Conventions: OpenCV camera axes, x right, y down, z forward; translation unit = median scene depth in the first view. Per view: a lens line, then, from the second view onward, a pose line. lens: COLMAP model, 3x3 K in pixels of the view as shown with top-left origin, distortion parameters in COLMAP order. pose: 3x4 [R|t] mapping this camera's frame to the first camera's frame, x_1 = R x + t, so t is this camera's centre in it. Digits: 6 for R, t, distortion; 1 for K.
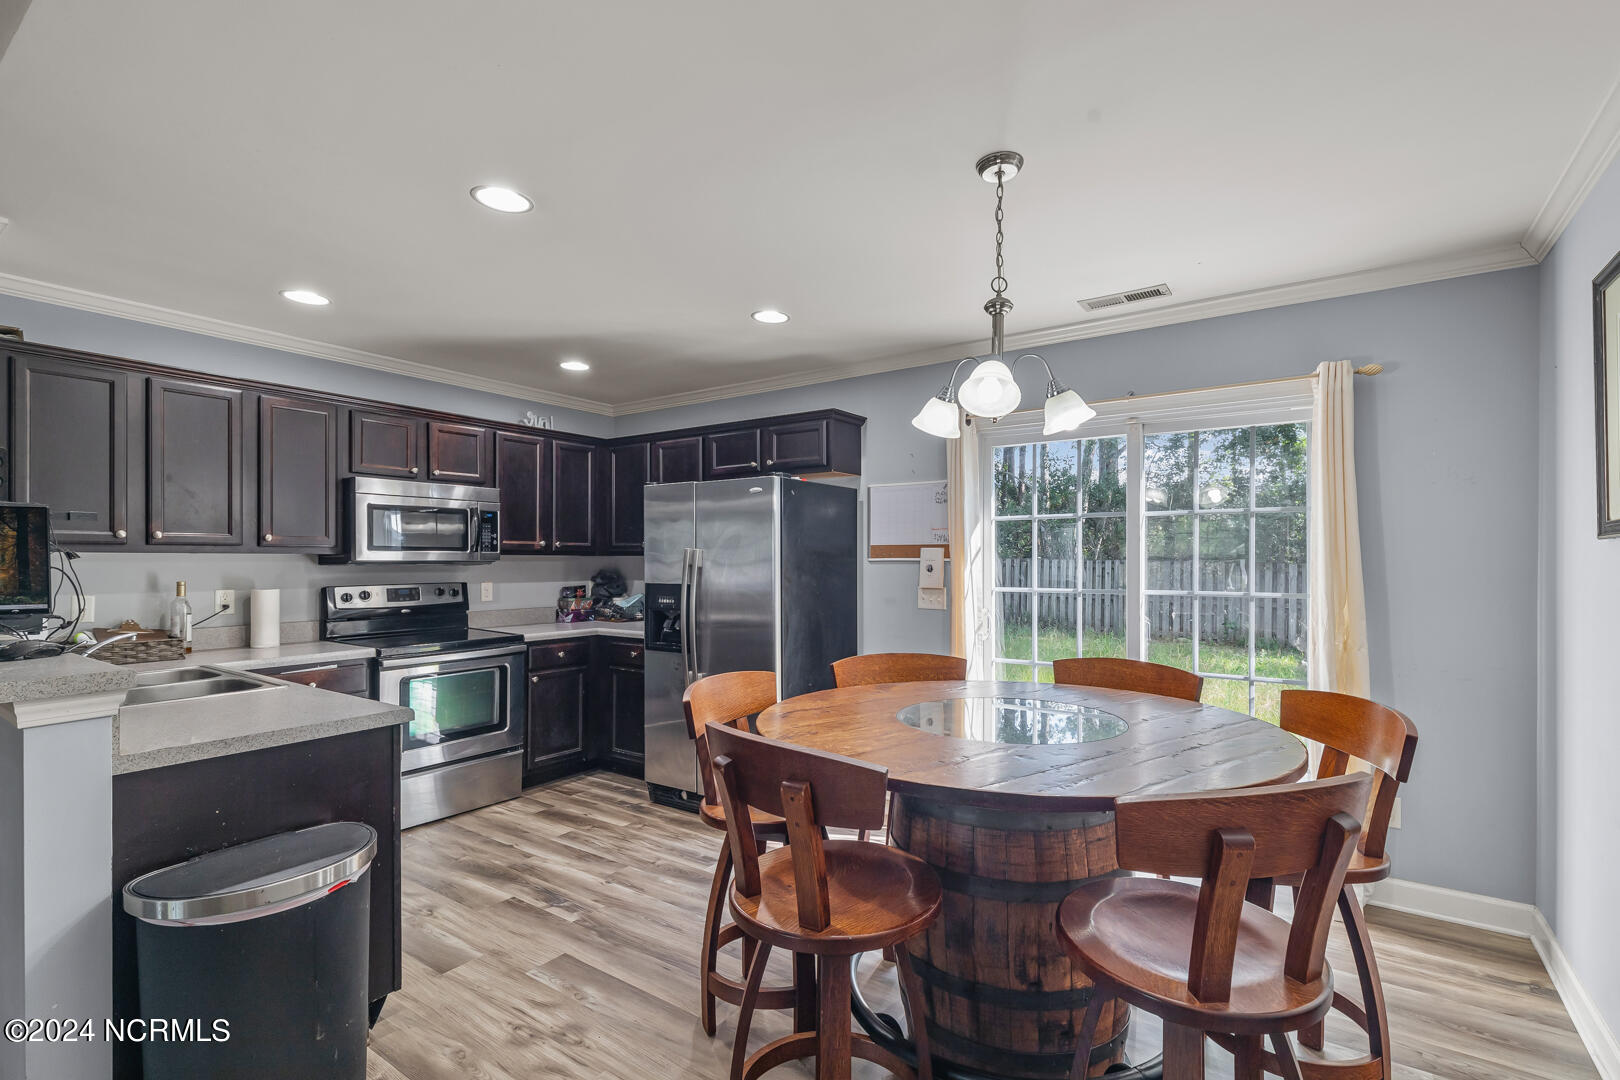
lens RADIAL K [[737.7, 0, 828.5], [0, 737.7, 559.8], [0, 0, 1]] dist [0.003954, -0.000552]
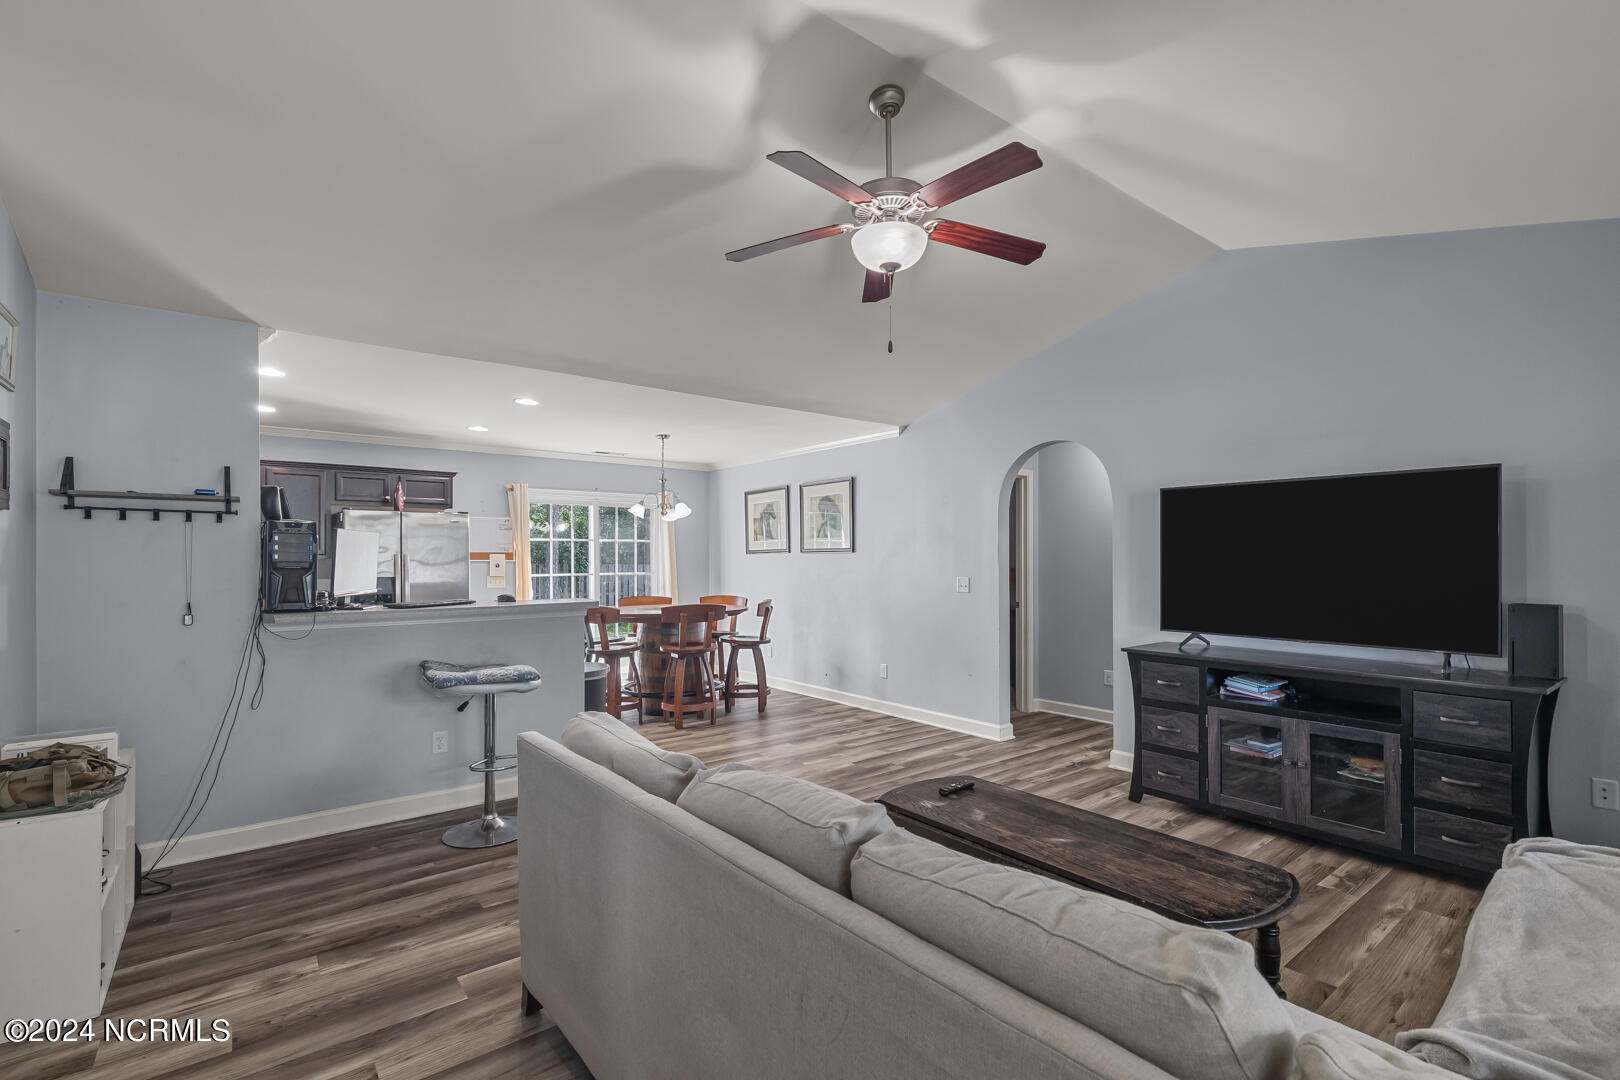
lens RADIAL K [[727.3, 0, 825.3], [0, 727.3, 554.1], [0, 0, 1]] dist [0.007017, -0.001290]
pose [[0.288643, 0.004070, 0.957428, -1.372996], [0.004538, 0.999974, -0.005619, -0.002567], [-0.957426, 0.005966, 0.288617, -0.306984]]
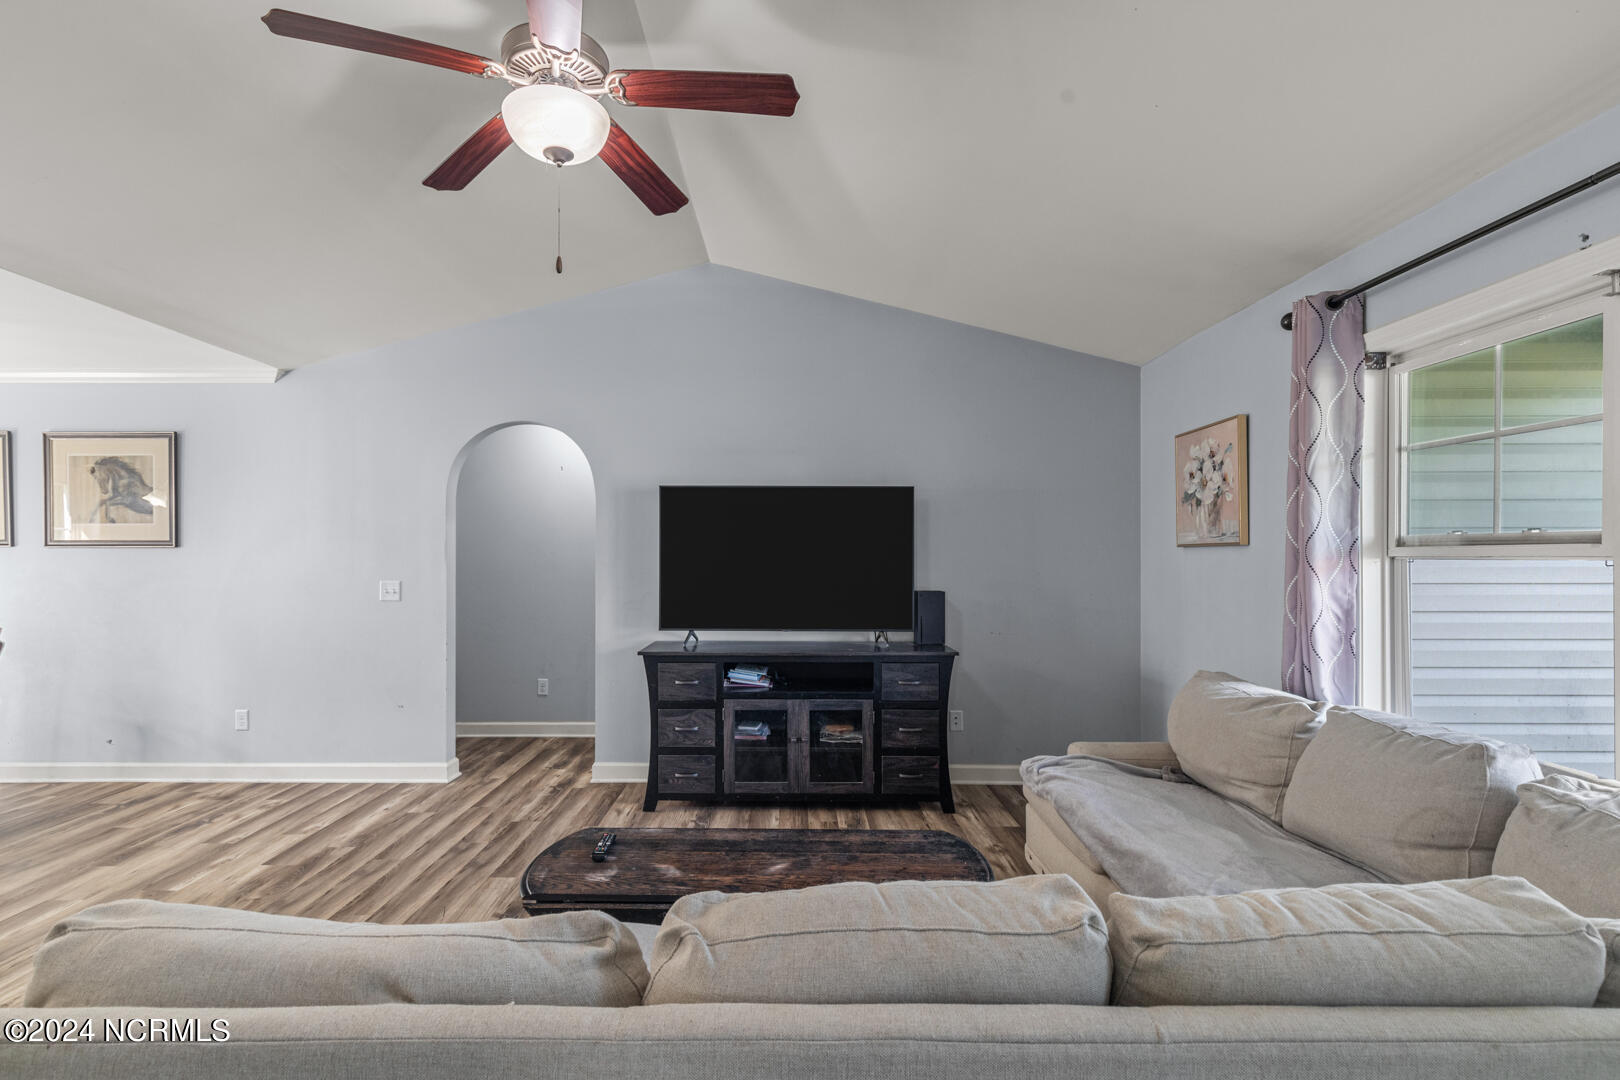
lens RADIAL K [[762.0, 0, 775.5], [0, 762.0, 551.1], [0, 0, 1]] dist [0.005746, -0.000402]
pose [[-0.552288, 0.005413, 0.833636, -1.215789], [0.000739, 0.999982, -0.006003, -0.001672], [-0.833653, -0.002699, -0.552282, -0.002577]]
